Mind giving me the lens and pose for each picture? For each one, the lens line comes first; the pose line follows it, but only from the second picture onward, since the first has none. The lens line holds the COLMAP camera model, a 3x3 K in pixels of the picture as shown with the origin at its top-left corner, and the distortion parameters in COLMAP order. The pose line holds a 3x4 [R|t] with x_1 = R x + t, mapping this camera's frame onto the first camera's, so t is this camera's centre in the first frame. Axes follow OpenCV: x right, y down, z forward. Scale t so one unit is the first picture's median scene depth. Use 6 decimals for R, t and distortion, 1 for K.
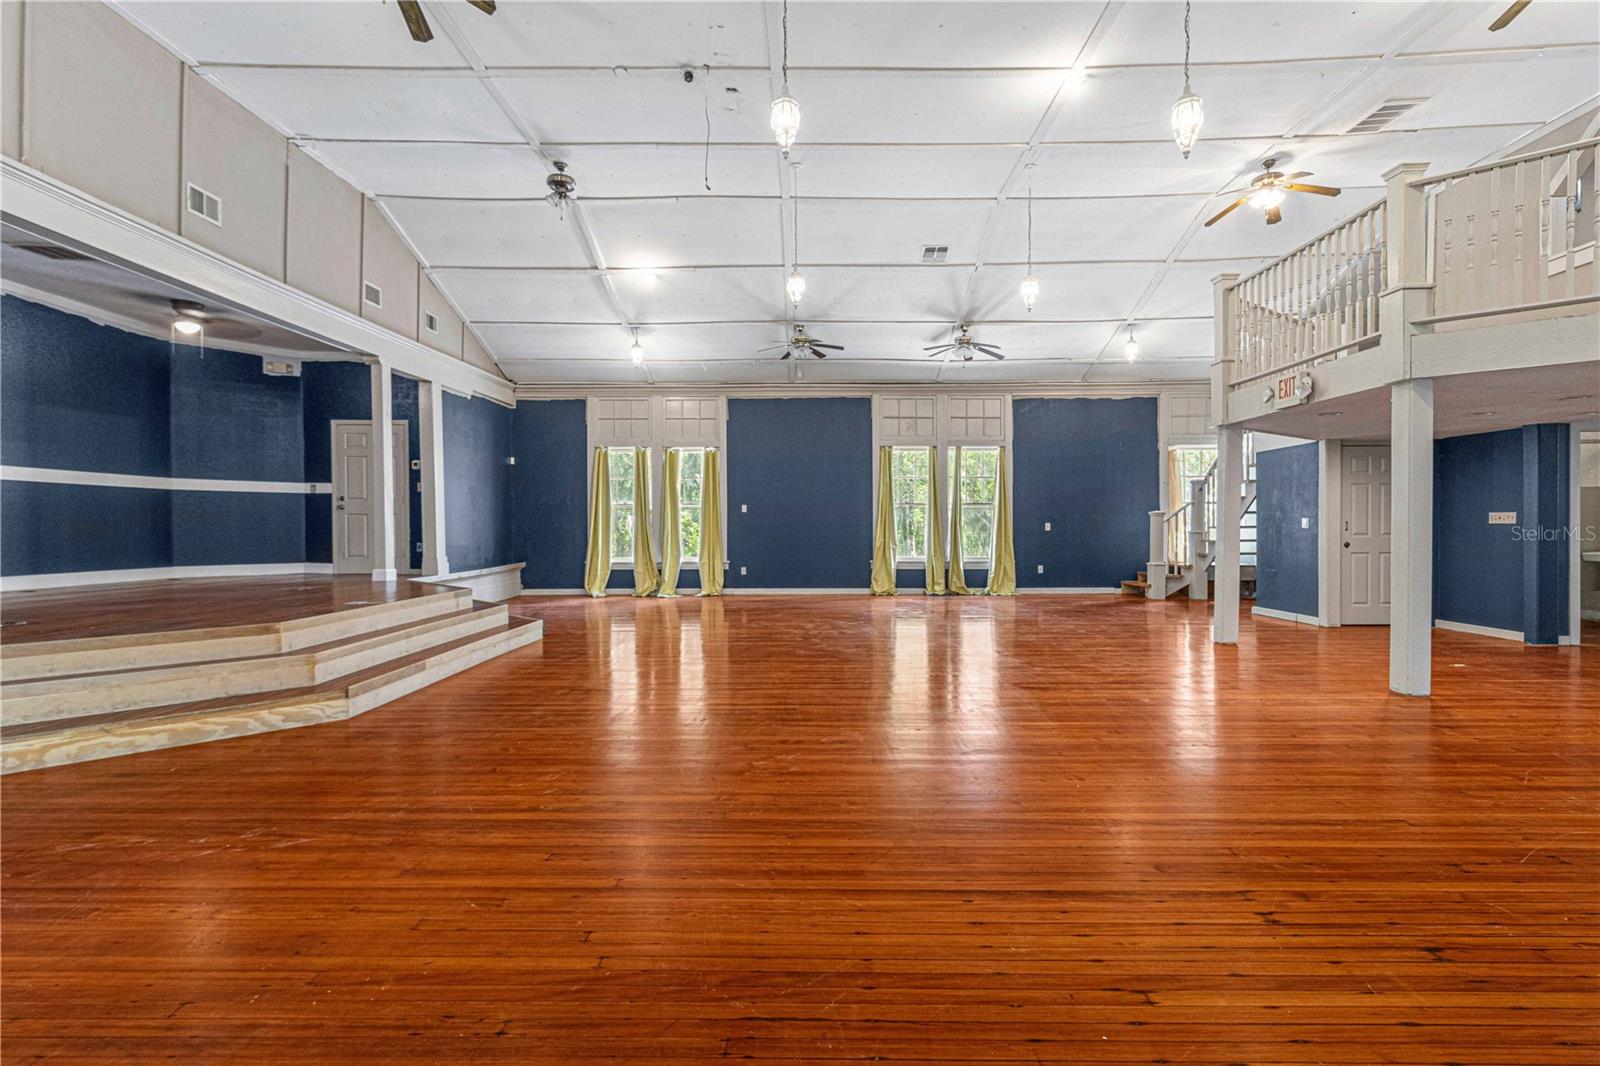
lens RADIAL K [[747.0, 0, 801.8], [0, 747.0, 536.4], [0, 0, 1]] dist [0.001963, -0.000247]
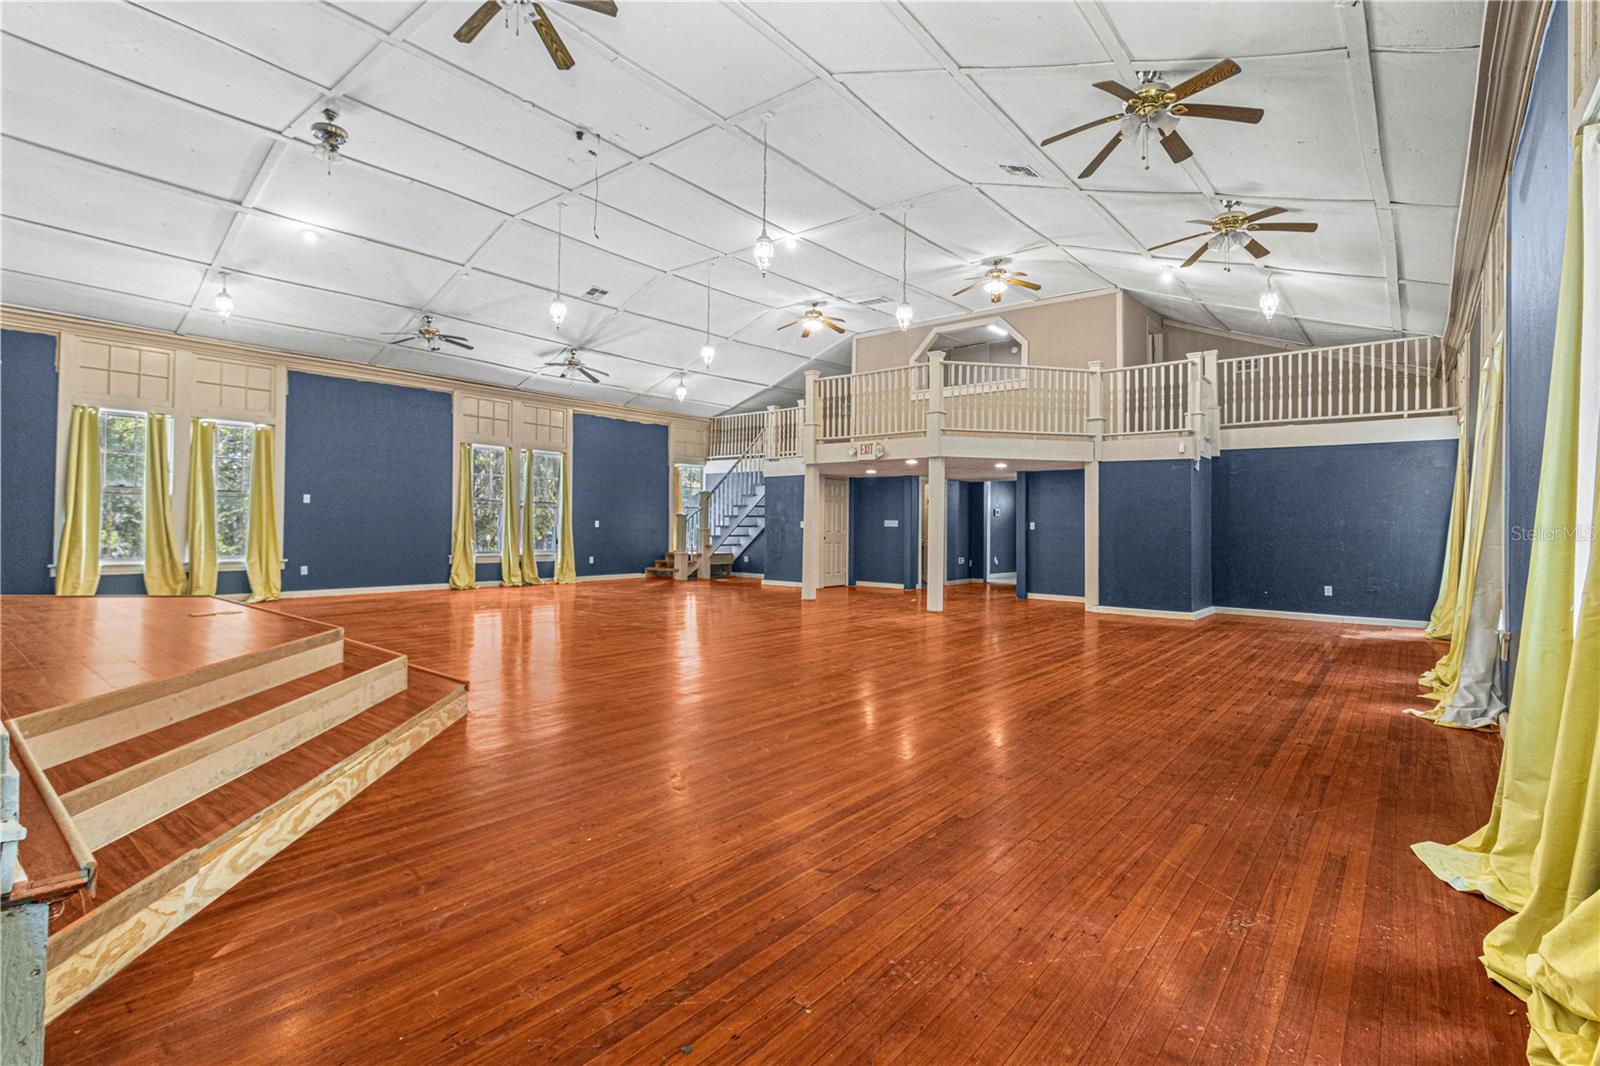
lens RADIAL K [[750.3, 0, 795.4], [0, 750.3, 515.1], [0, 0, 1]] dist [0.003818, 0.000368]
pose [[0.628096, 0.021465, 0.777839, -0.437771], [-0.004732, 0.999706, -0.023767, -0.000147], [-0.778121, 0.011247, 0.628014, 0.007454]]
